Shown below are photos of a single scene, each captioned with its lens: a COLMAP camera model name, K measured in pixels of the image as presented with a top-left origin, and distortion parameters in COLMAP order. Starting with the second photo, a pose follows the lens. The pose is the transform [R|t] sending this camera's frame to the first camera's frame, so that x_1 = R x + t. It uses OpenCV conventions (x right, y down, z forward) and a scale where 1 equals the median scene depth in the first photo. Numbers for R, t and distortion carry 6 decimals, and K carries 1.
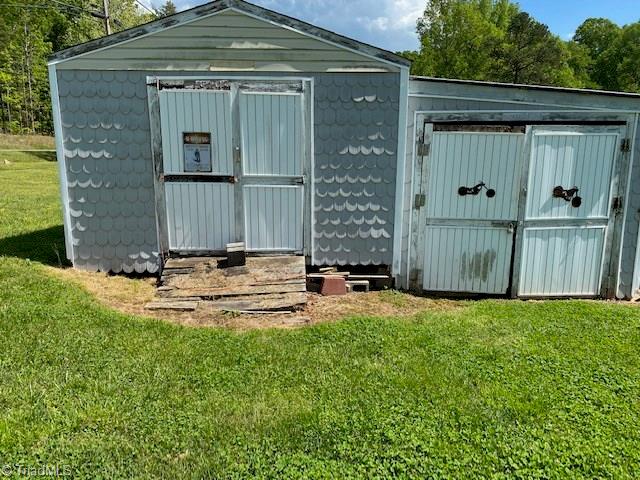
lens RADIAL K [[491.0, 0, 319.9], [0, 491.0, 238.7], [0, 0, 1]] dist [0.049169, -0.052943]
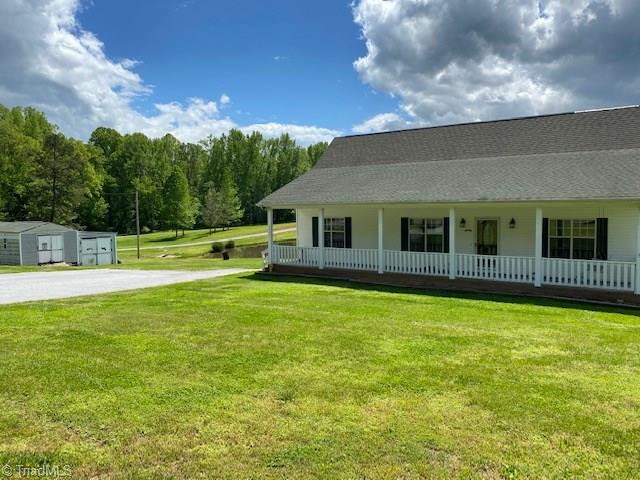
lens RADIAL K [[491.0, 0, 324.5], [0, 491.0, 241.1], [0, 0, 1]] dist [0.049169, -0.052943]
pose [[0.631015, -0.068954, 0.772700, -2.620368], [0.170792, 0.983951, -0.051670, 0.632155], [-0.756736, 0.164576, 0.632665, -5.187059]]
